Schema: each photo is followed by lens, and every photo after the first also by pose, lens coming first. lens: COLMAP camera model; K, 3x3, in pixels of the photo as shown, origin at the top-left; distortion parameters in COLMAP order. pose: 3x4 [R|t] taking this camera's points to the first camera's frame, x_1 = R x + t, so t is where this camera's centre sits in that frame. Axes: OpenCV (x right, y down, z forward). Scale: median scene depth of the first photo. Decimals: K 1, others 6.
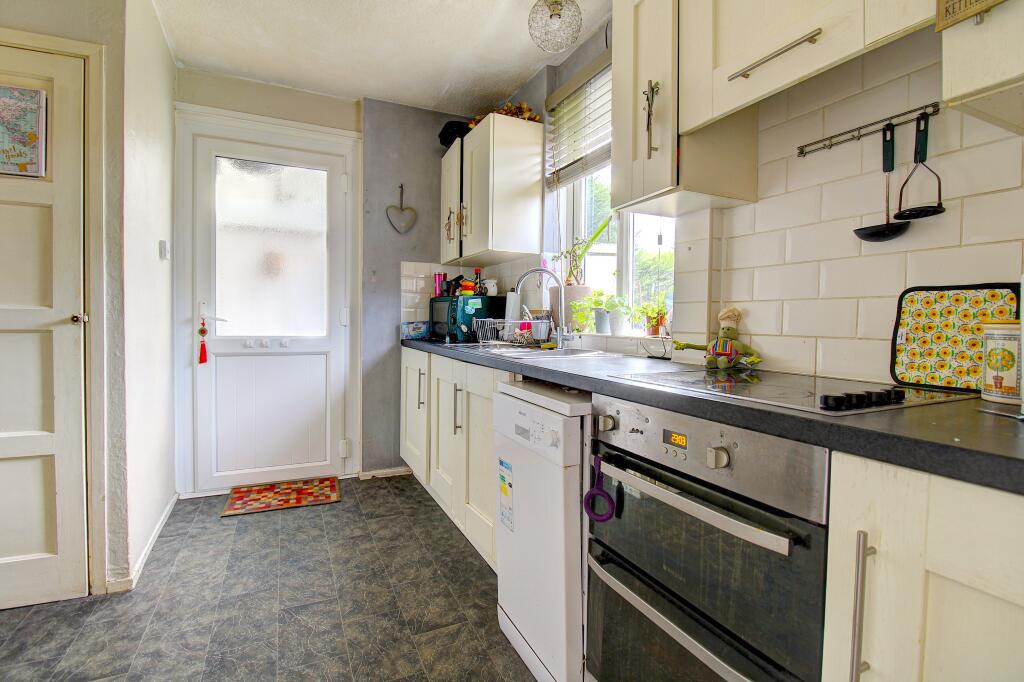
lens RADIAL K [[481.7, 0, 516.5], [0, 481.7, 330.1], [0, 0, 1]] dist [-0.003637, -0.009948]
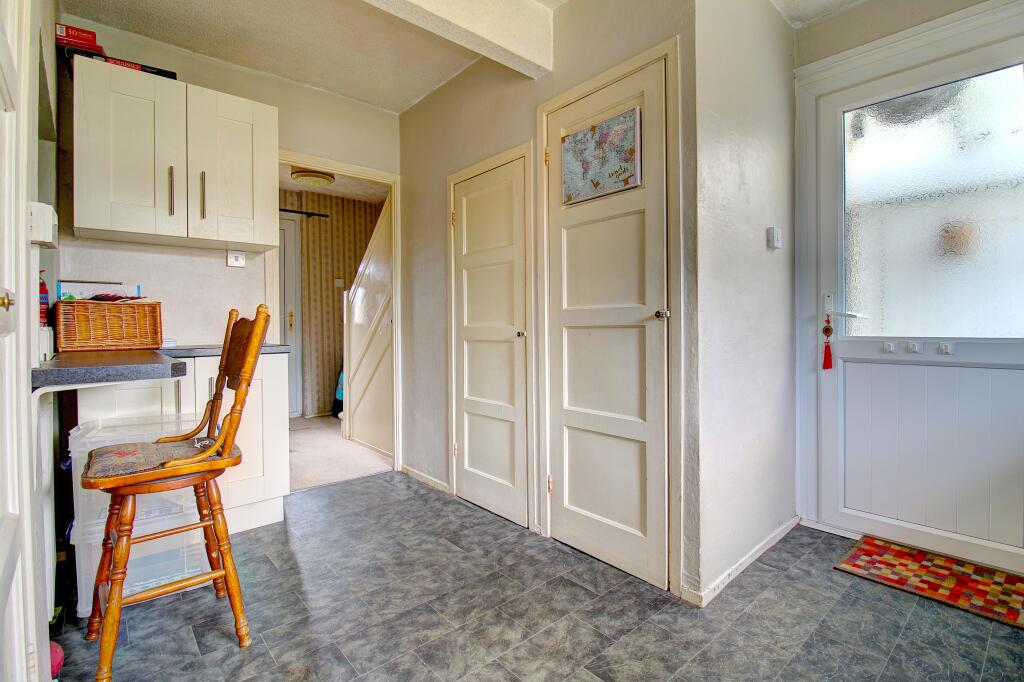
lens RADIAL K [[481.7, 0, 516.5], [0, 481.7, 330.1], [0, 0, 1]] dist [-0.003637, -0.009948]
pose [[0.272536, -0.006139, -0.962126, -0.008190], [-0.007833, 0.999932, -0.008599, 0.015684], [0.962114, 0.009880, 0.272469, 0.304760]]
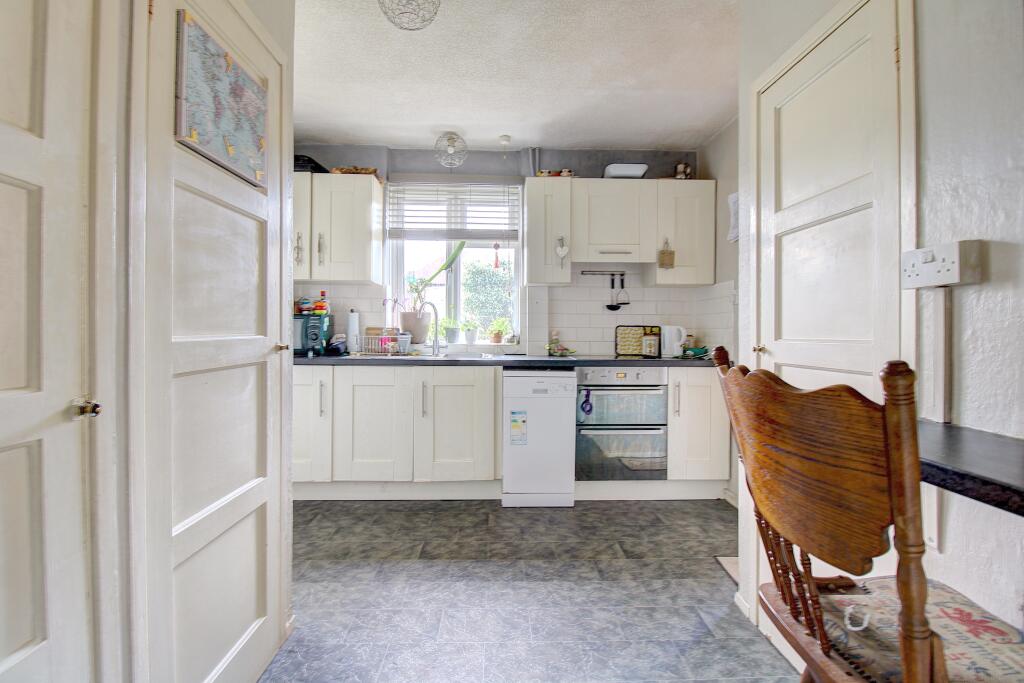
lens RADIAL K [[481.7, 0, 516.5], [0, 481.7, 330.6], [0, 0, 1]] dist [-0.003637, -0.009948]
pose [[0.399425, -0.011884, 0.916689, -1.154870], [0.017100, 0.999839, 0.005511, -0.038795], [-0.916606, 0.013474, 0.399564, 0.149534]]
